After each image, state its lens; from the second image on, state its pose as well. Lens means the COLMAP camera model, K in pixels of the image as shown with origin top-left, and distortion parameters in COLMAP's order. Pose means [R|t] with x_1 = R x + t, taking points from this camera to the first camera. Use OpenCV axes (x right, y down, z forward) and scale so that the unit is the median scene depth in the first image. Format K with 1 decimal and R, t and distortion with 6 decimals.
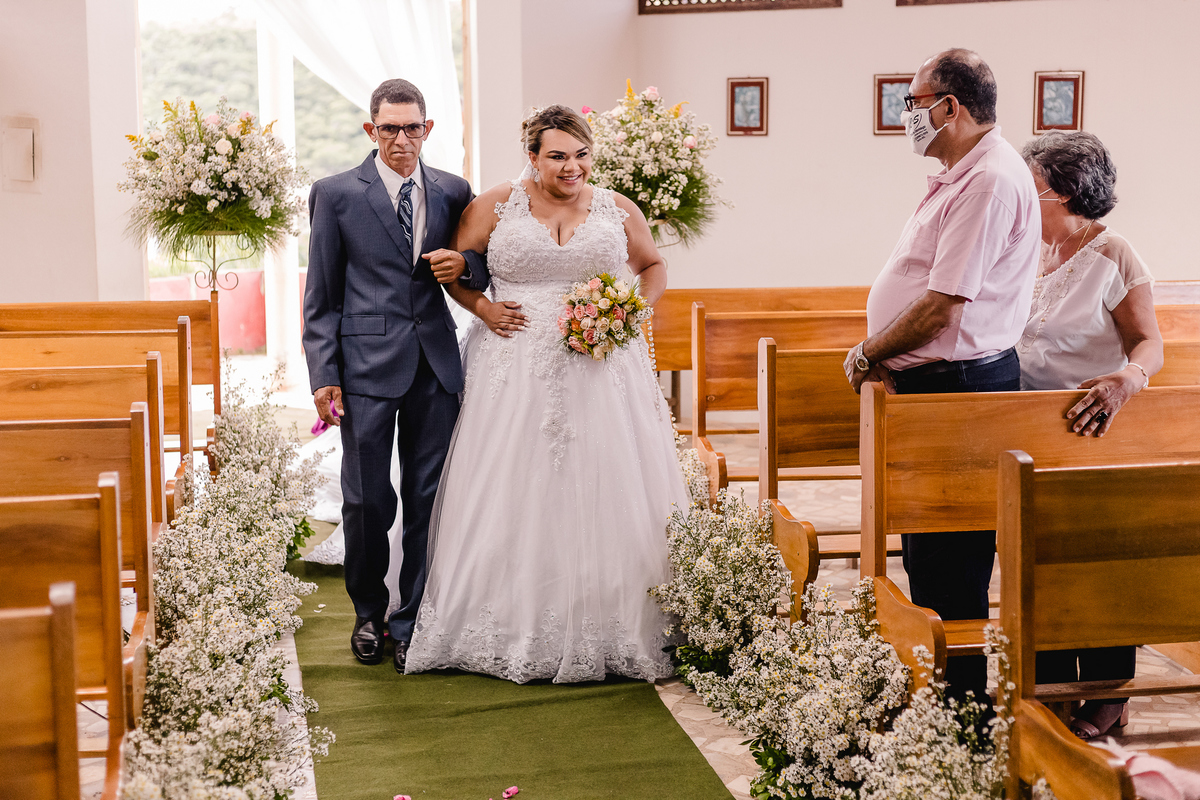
lens RADIAL K [[1959.3, 0, 572.6], [0, 1959.3, 384.8], [0, 0, 1]] dist [0.106403, 0.000000]
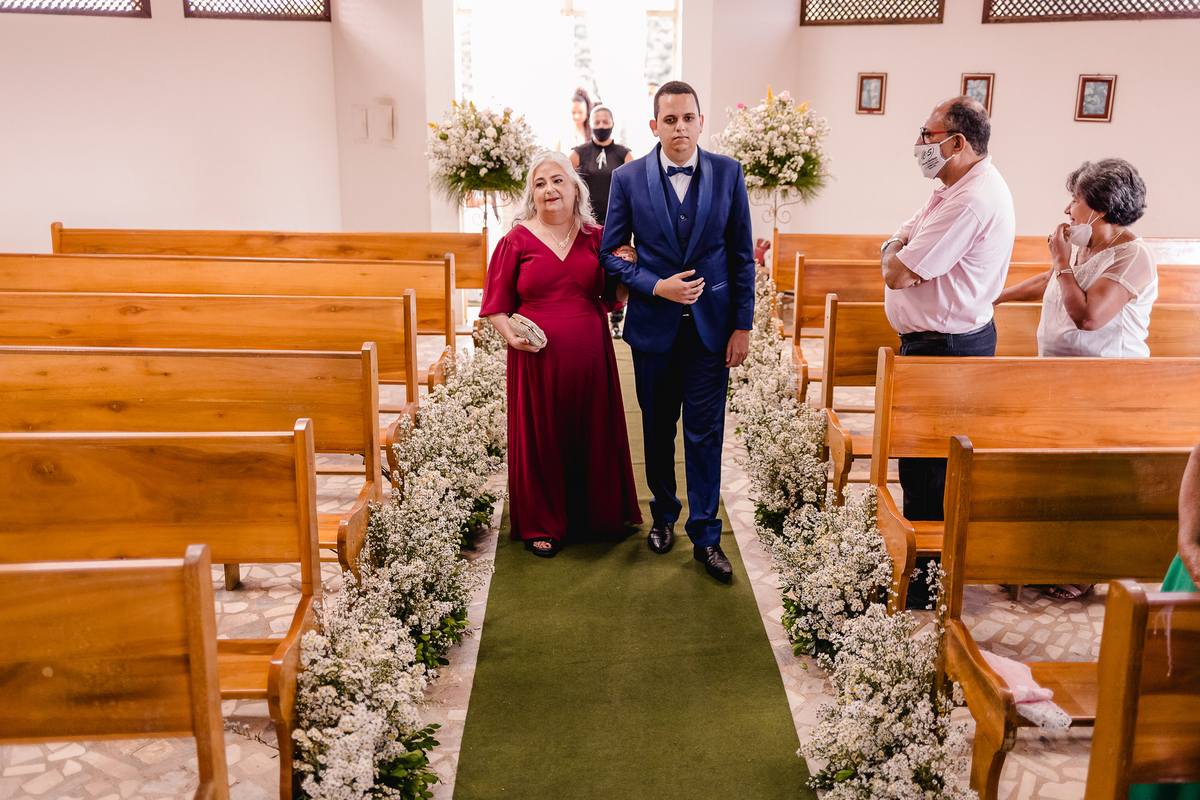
lens RADIAL K [[1170.1, 0, 599.2], [0, 1170.1, 371.3], [0, 0, 1]] dist [0.019965, 0.000000]
pose [[0.980583, 0.058119, -0.187297, 0.082301], [-0.031024, 0.989022, 0.144473, -0.072251], [0.193637, -0.135857, 0.971621, 0.122496]]
